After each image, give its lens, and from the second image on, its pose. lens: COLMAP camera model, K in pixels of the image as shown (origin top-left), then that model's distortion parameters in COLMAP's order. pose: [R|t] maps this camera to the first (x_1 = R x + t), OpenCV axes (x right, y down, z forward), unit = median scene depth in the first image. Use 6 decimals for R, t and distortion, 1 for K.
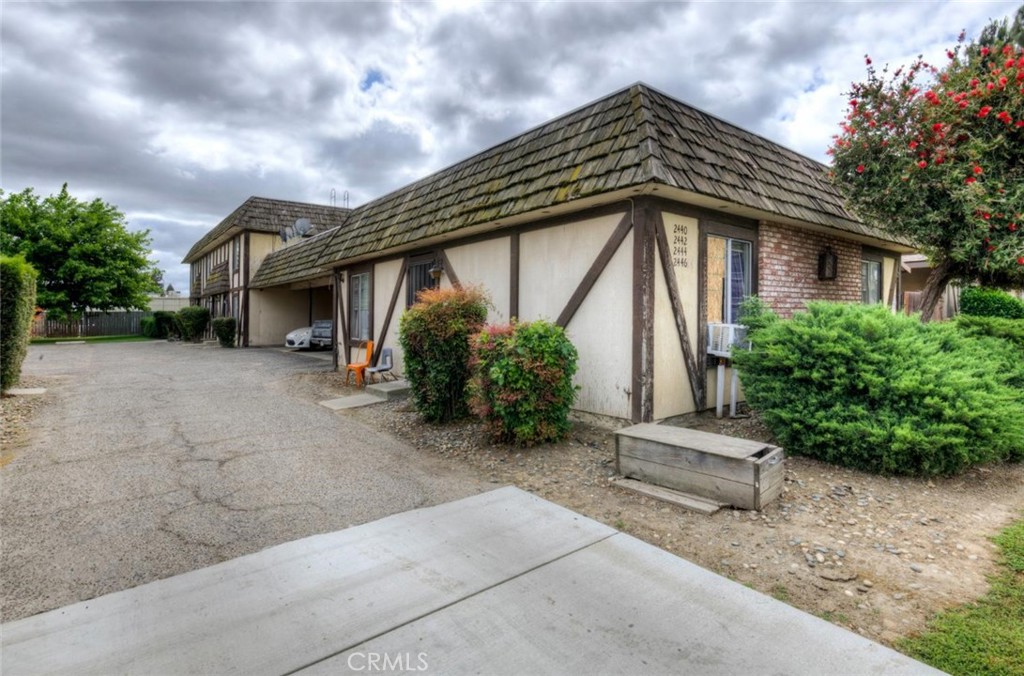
lens RADIAL K [[509.0, 0, 510.0], [0, 509.0, 332.4], [0, 0, 1]] dist [0.004980, 0.000339]
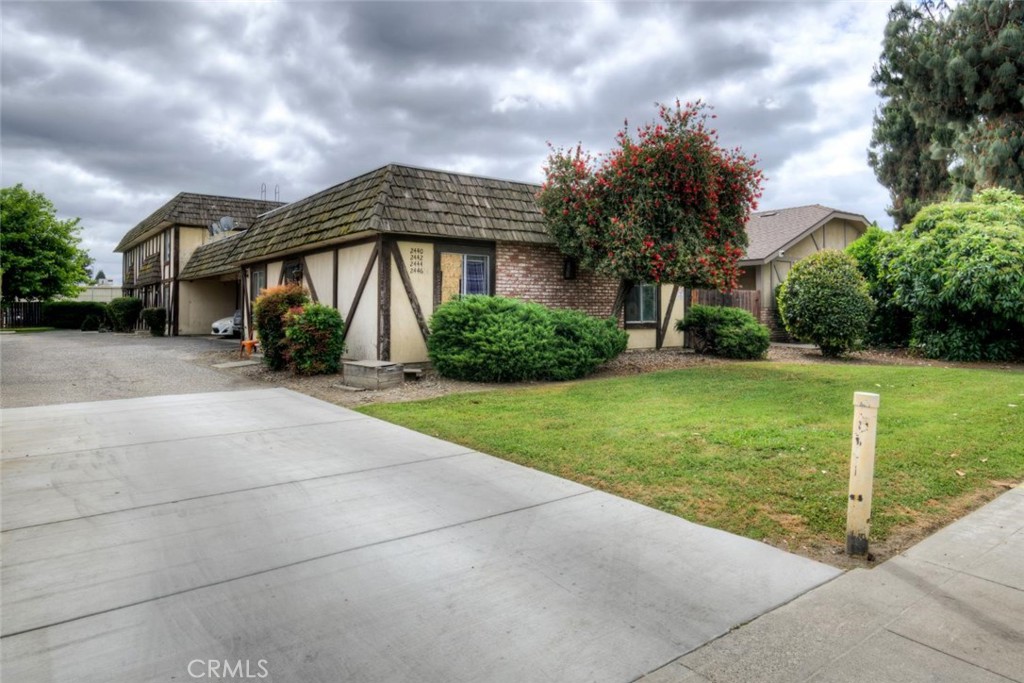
lens RADIAL K [[633.0, 0, 519.9], [0, 633.0, 326.6], [0, 0, 1]] dist [0.050228, 0.000464]
pose [[0.999939, 0.001993, -0.010850, 0.205182], [-0.002061, 0.999978, -0.006257, 0.016815], [0.010838, 0.006279, 0.999922, -0.315370]]
